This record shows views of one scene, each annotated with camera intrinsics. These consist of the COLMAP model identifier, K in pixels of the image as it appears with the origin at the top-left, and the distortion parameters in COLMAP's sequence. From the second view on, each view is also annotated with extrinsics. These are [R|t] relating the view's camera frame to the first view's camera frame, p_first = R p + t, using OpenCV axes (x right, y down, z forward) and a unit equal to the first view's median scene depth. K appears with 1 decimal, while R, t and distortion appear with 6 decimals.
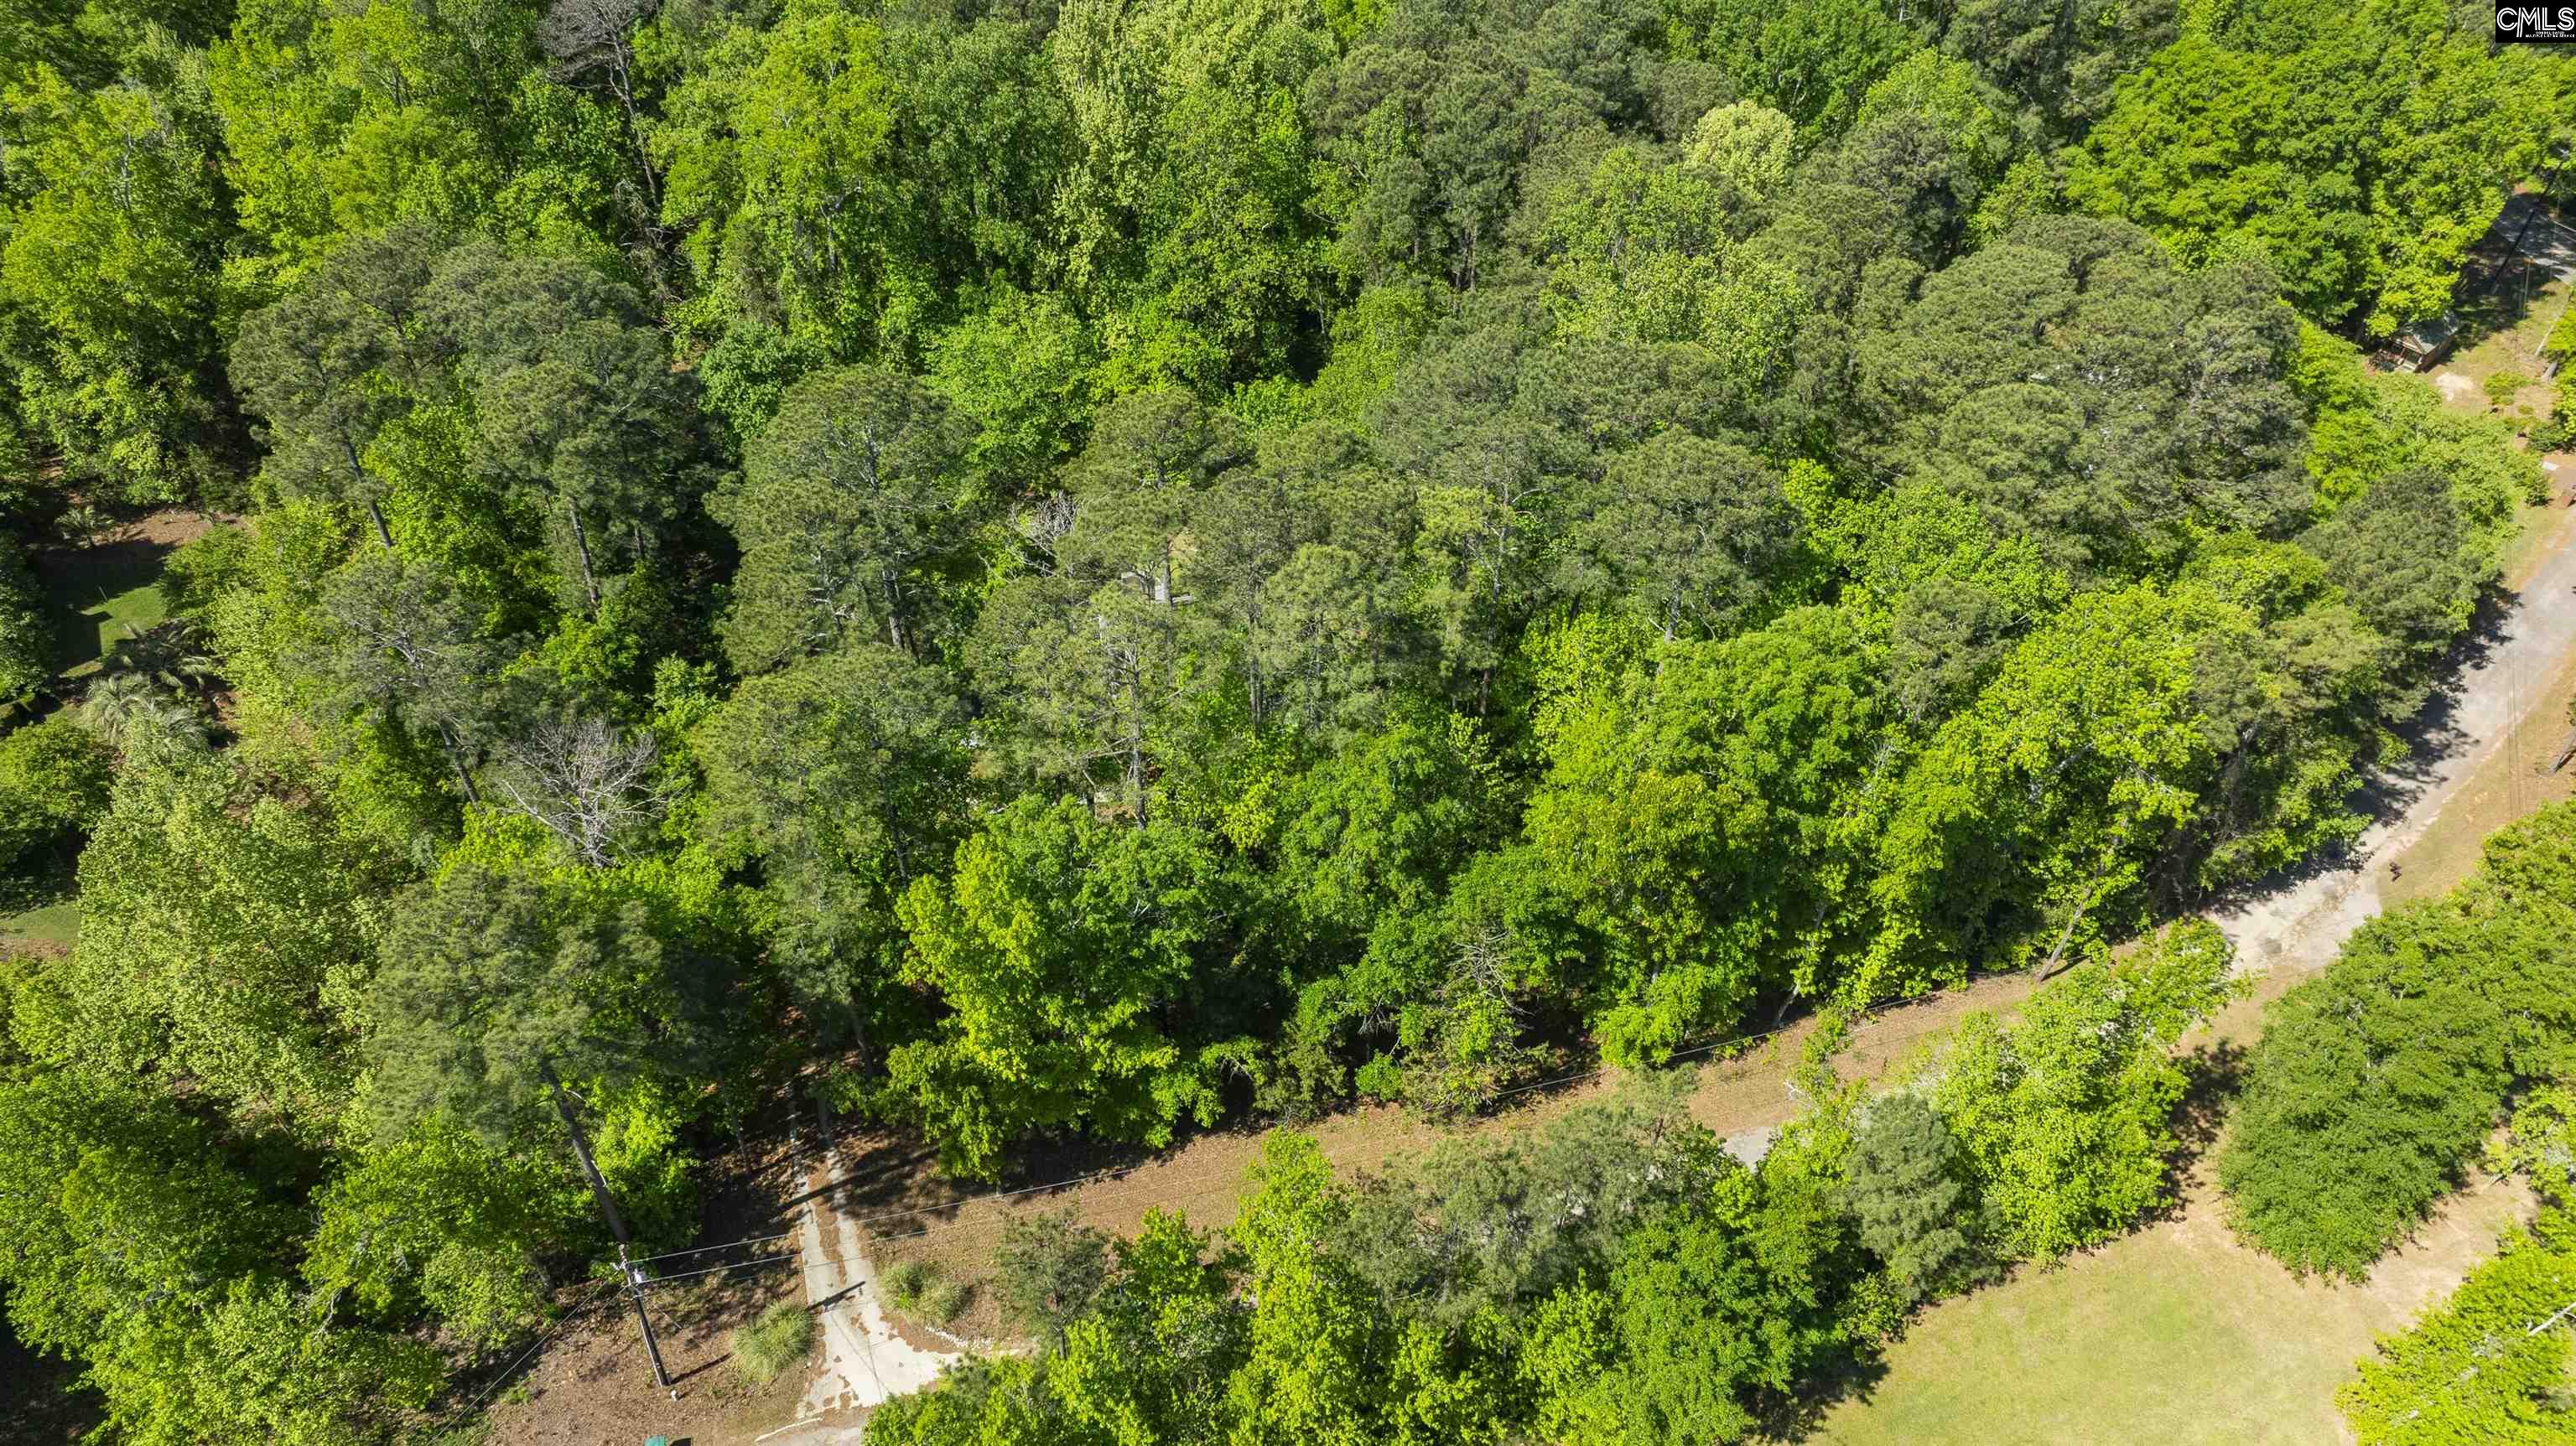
lens RADIAL K [[1817.8, 0, 1288.0], [0, 1817.8, 723.0], [0, 0, 1]] dist [-0.043730, 0.054735]
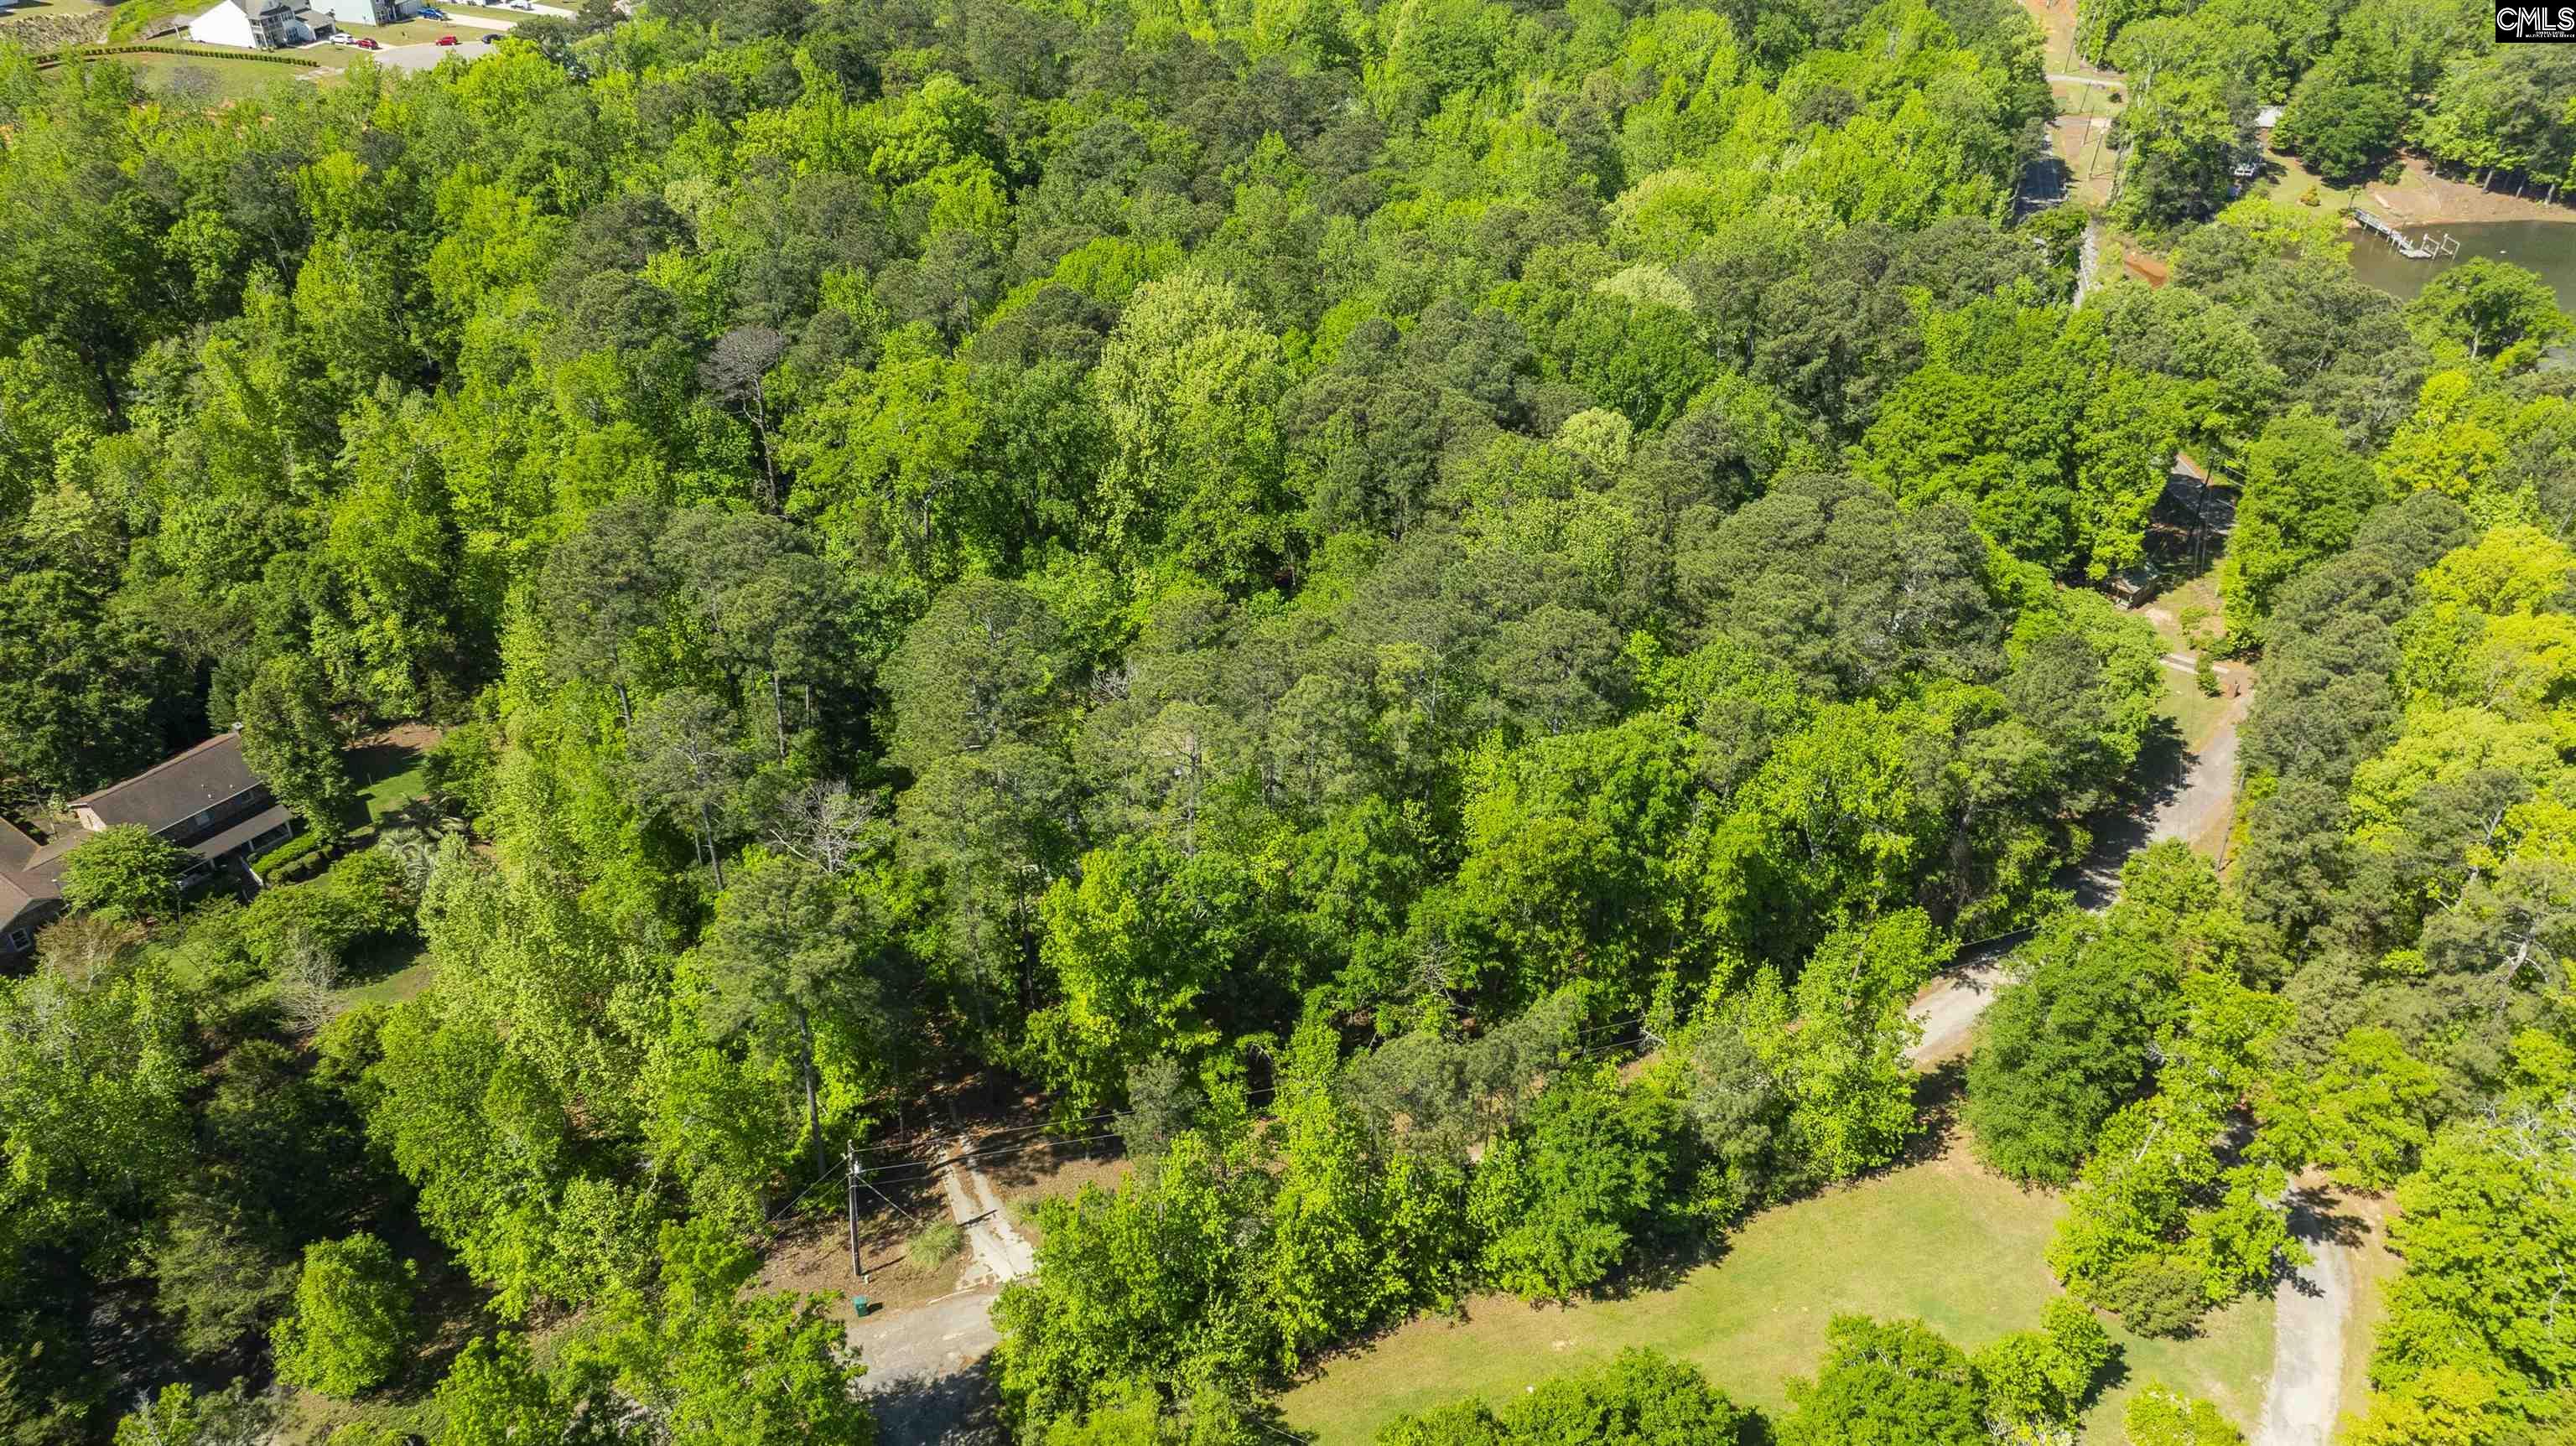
lens RADIAL K [[1821.5, 0, 1288.0], [0, 1821.5, 723.0], [0, 0, 1]] dist [0.001684, -0.058689]
pose [[0.999166, -0.017648, 0.036817, -0.048437], [0.024343, 0.981444, -0.190196, 0.184600], [-0.032777, 0.190934, 0.981055, -0.382939]]
